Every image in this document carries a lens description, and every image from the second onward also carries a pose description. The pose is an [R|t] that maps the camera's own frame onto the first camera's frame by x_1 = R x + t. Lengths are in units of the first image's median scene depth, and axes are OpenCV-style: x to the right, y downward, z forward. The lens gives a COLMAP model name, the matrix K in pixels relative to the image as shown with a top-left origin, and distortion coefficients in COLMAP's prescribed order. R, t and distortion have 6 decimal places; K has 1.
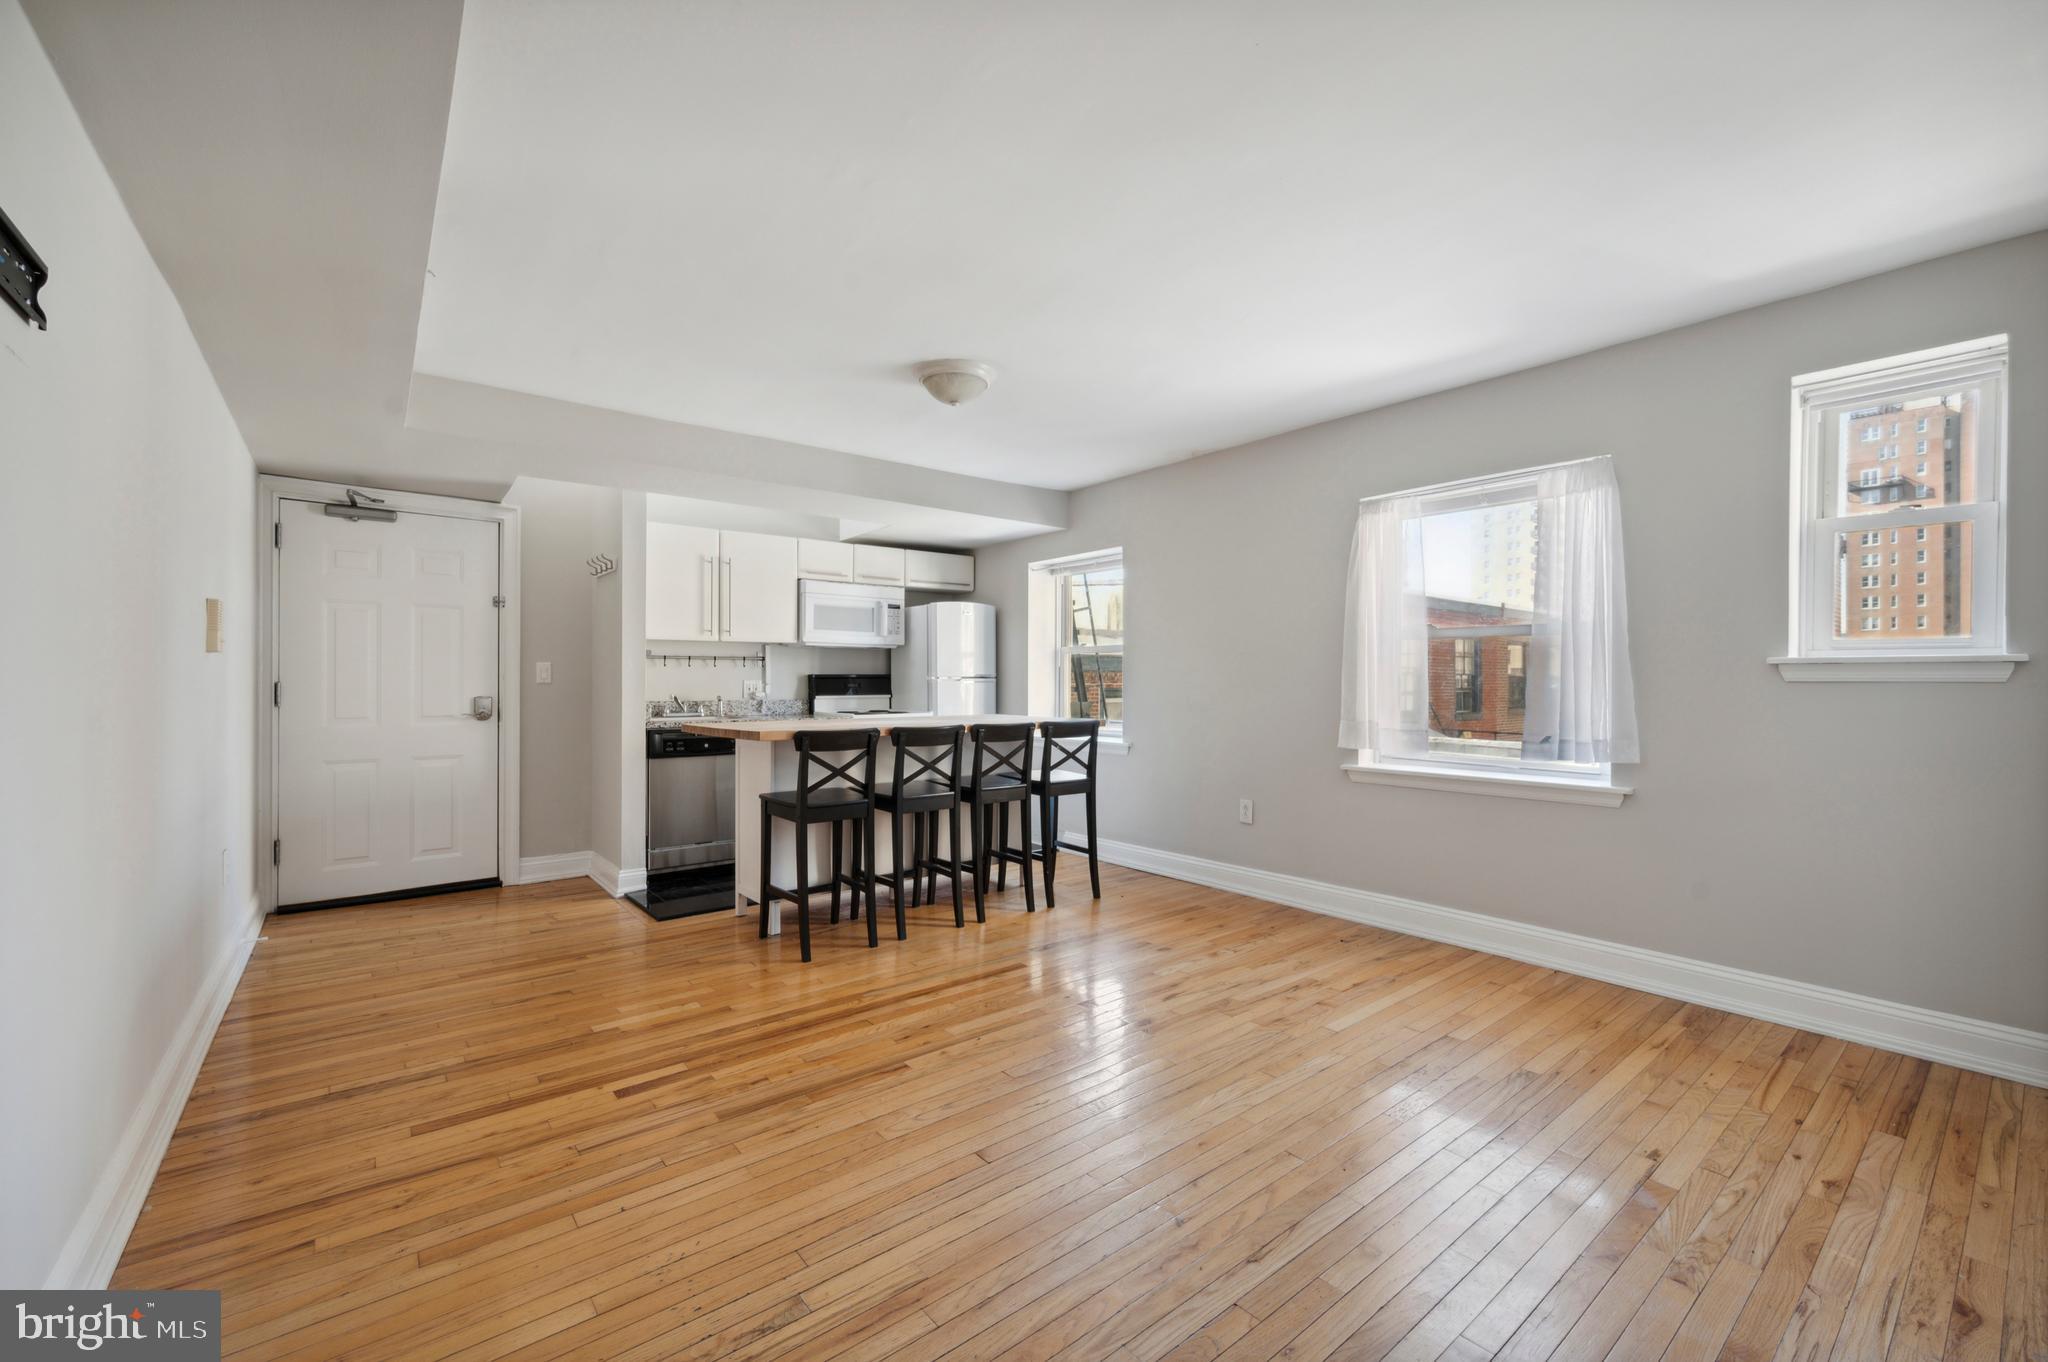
lens RADIAL K [[842.7, 0, 1025.0], [0, 842.7, 678.6], [0, 0, 1]] dist [-0.000510, -0.000165]
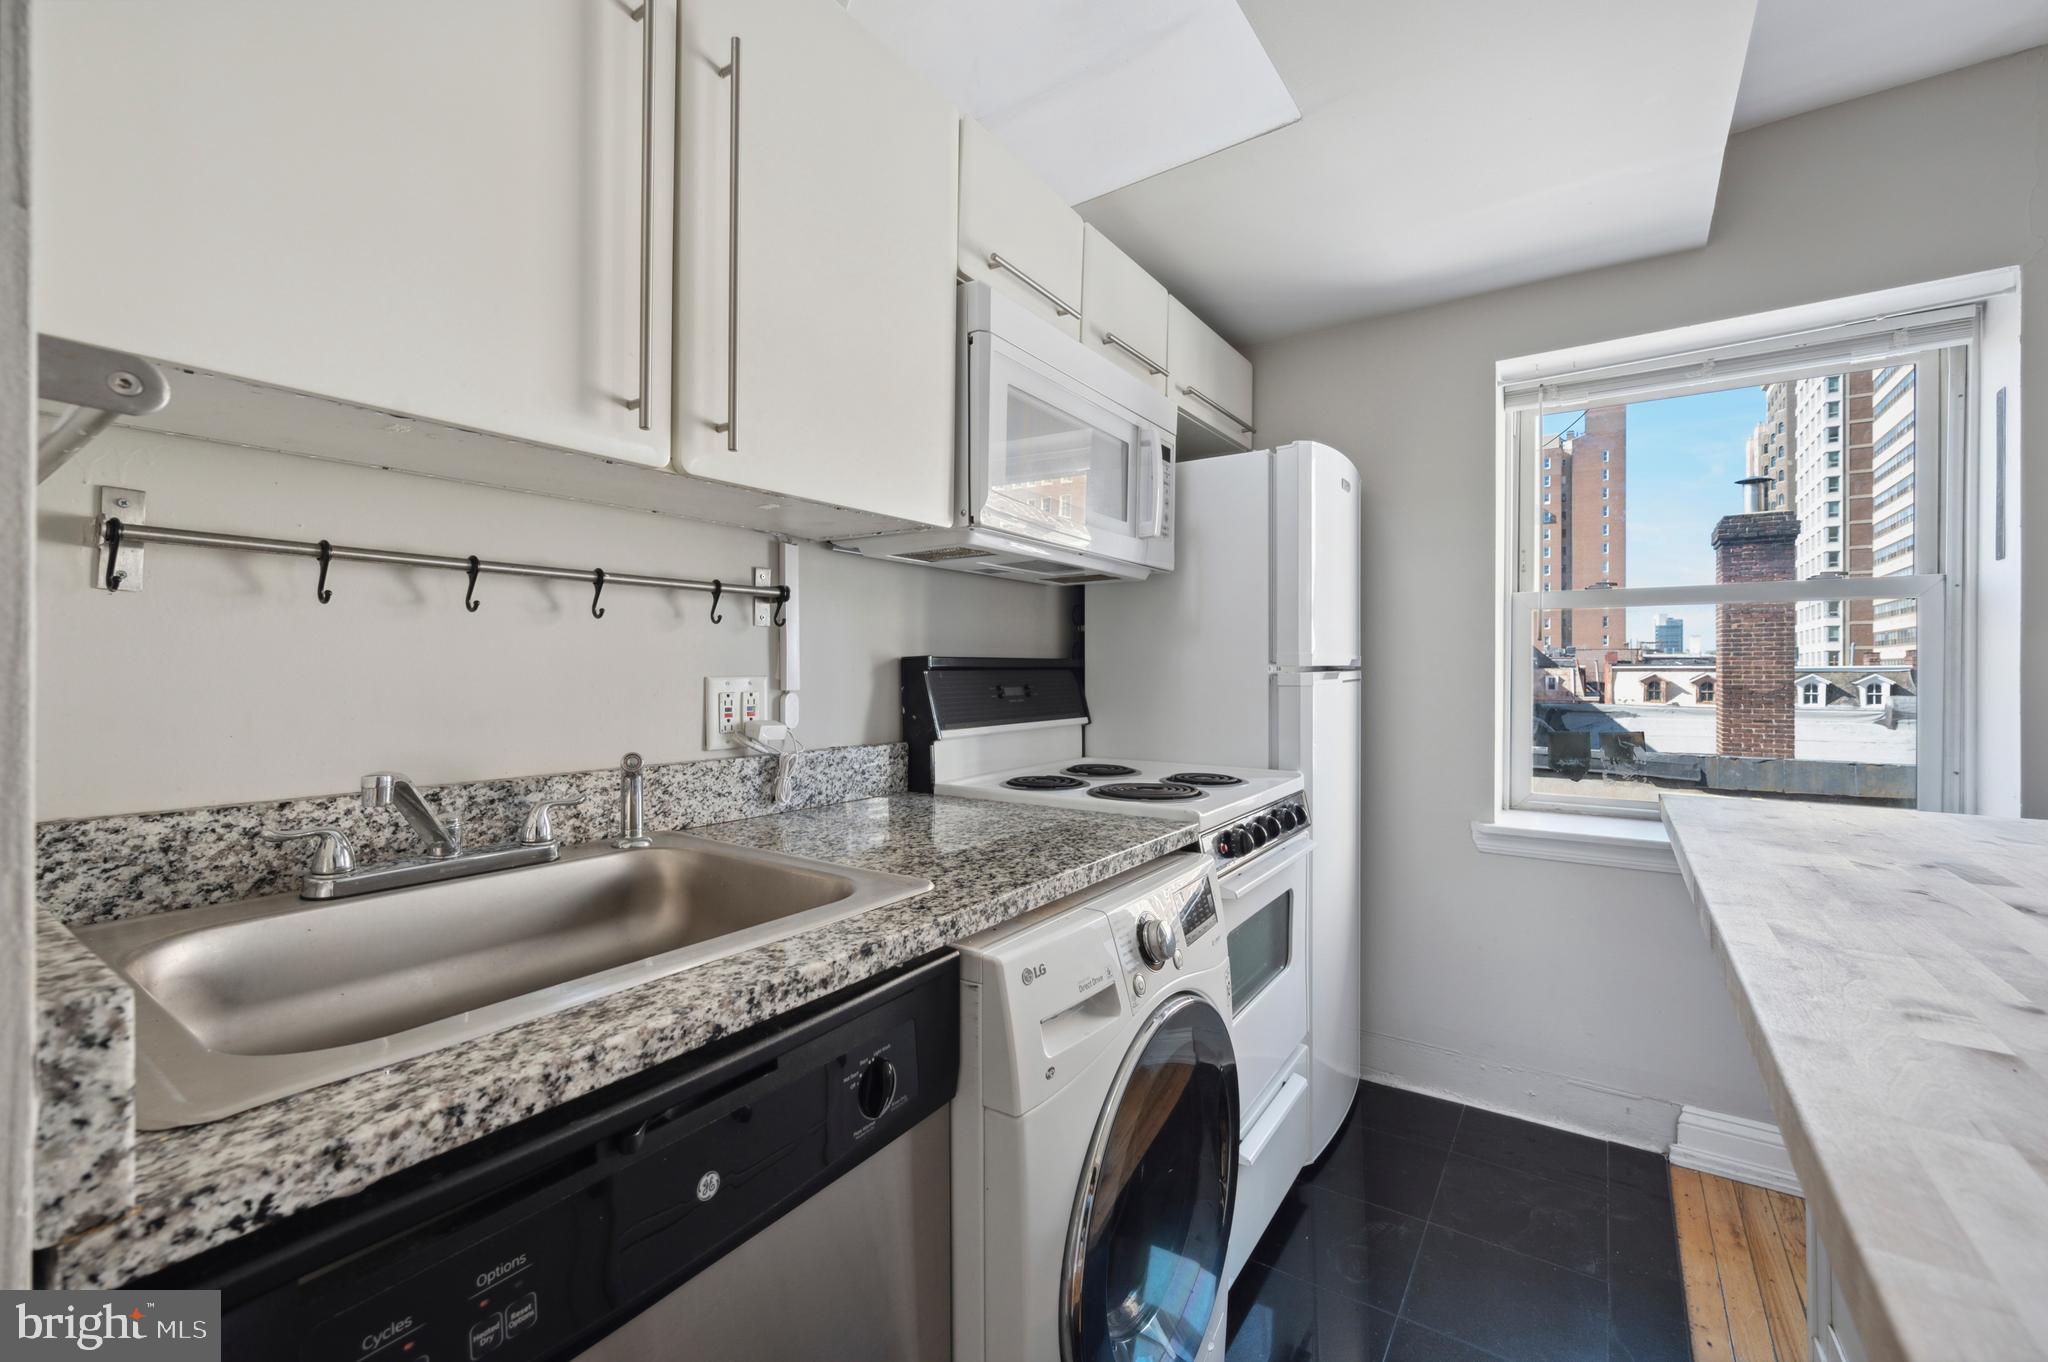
lens RADIAL K [[842.7, 0, 1021.4], [0, 842.7, 666.7], [0, 0, 1]] dist [-0.000510, -0.000165]
pose [[0.957509, 0.003455, 0.288382, -0.375804], [-0.003692, 0.999993, 0.000278, -0.001954], [-0.288379, -0.001331, 0.957515, 0.874793]]
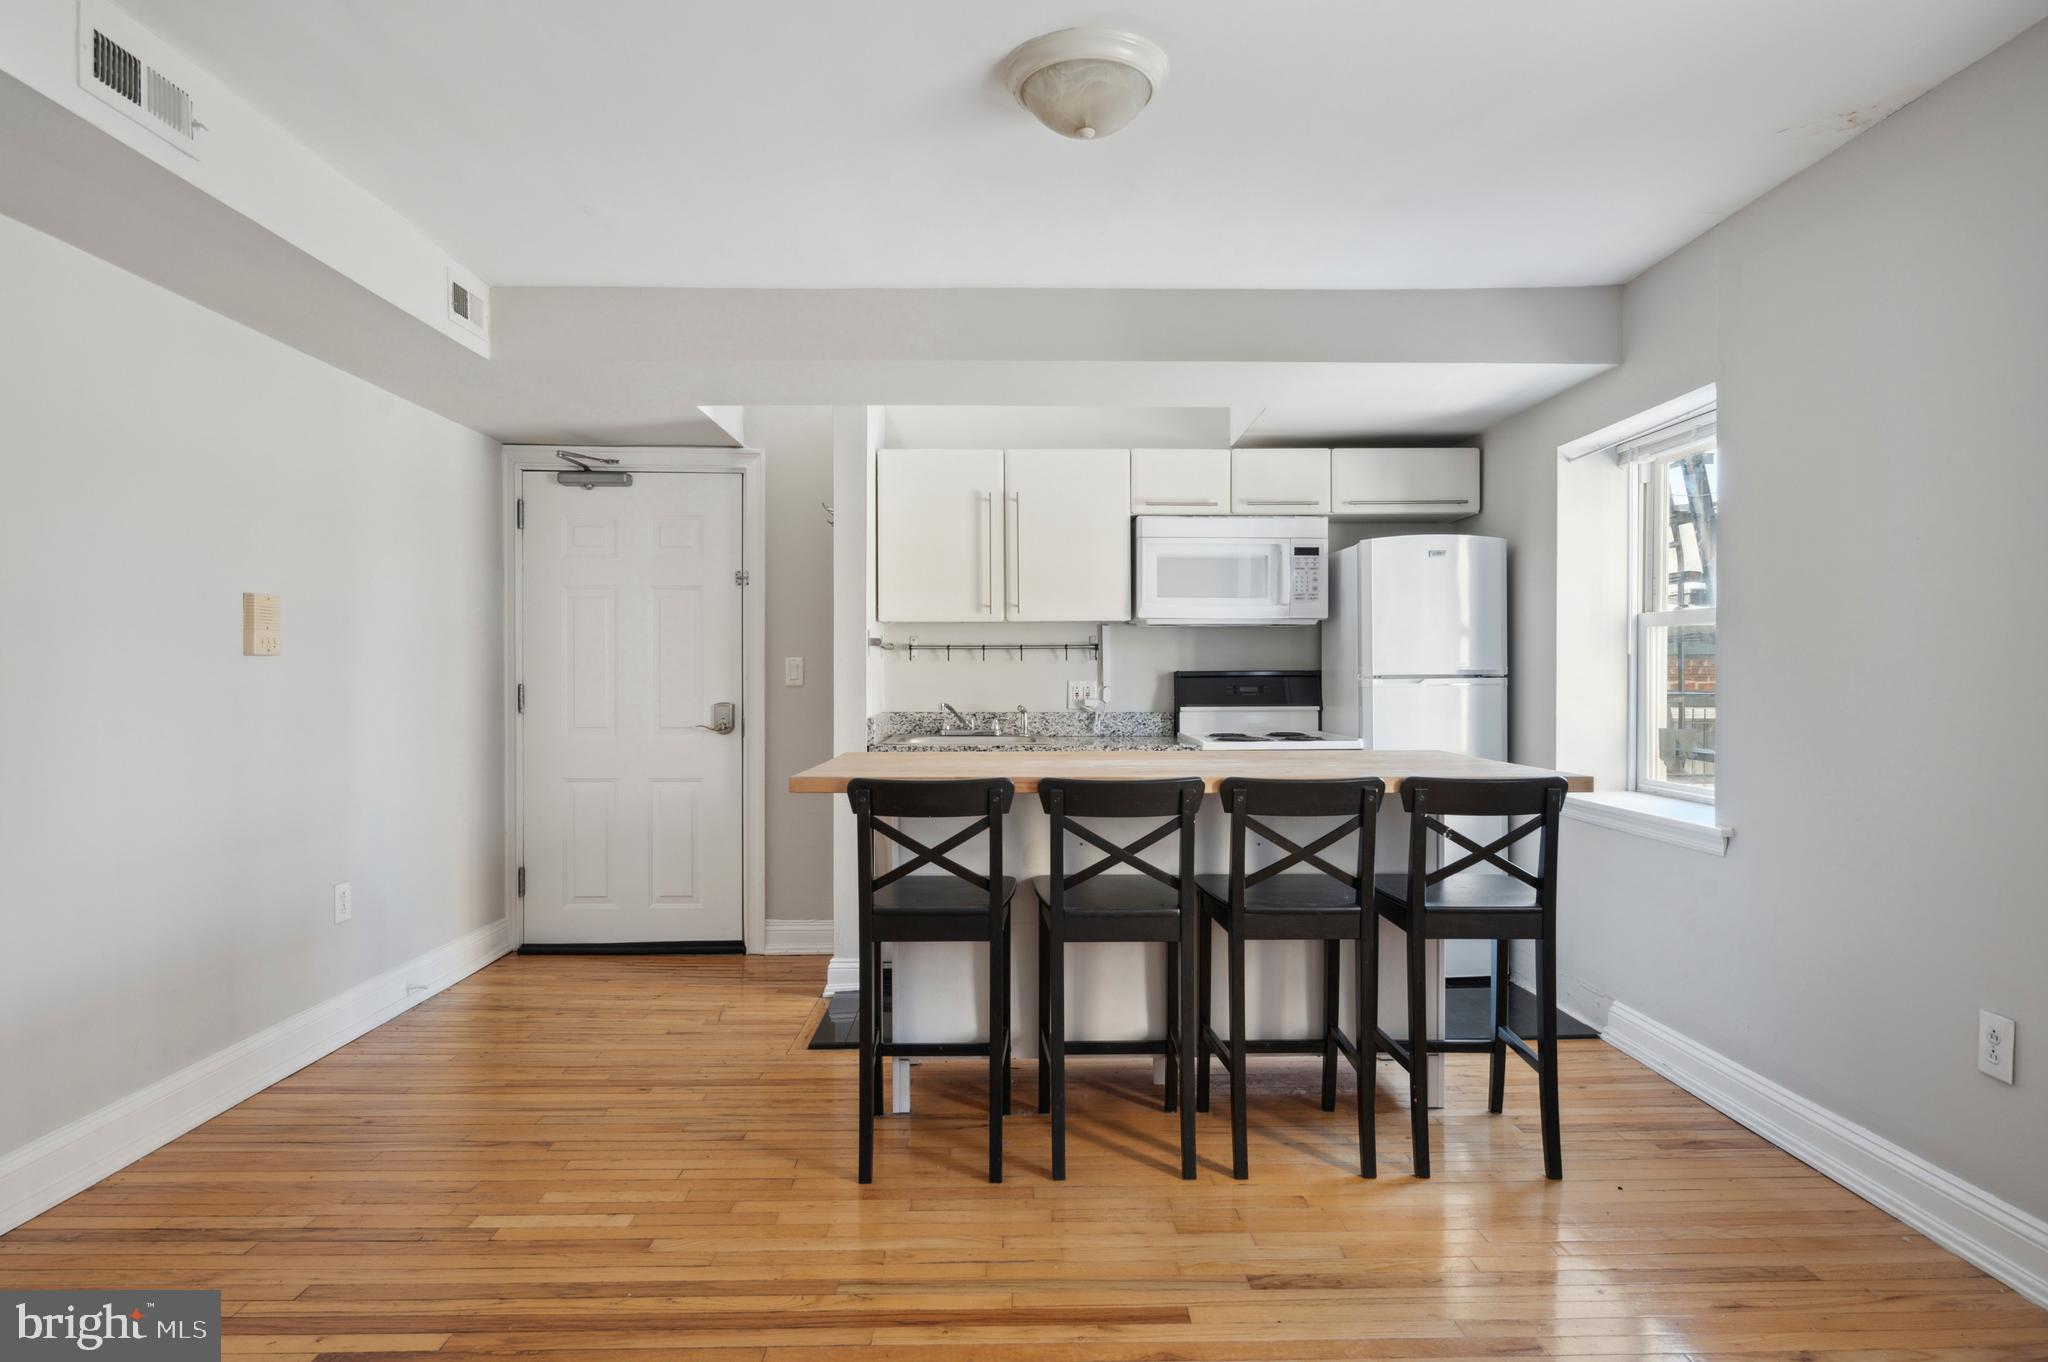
lens RADIAL K [[1192.3, 0, 1015.6], [0, 1192.3, 679.8], [0, 0, 1]] dist [-0.003005, 0.000398]
pose [[0.788901, 0.002888, -0.614514, 0.228142], [0.003756, 0.999948, 0.009521, -0.009058], [0.614509, -0.009819, 0.788849, 0.306846]]
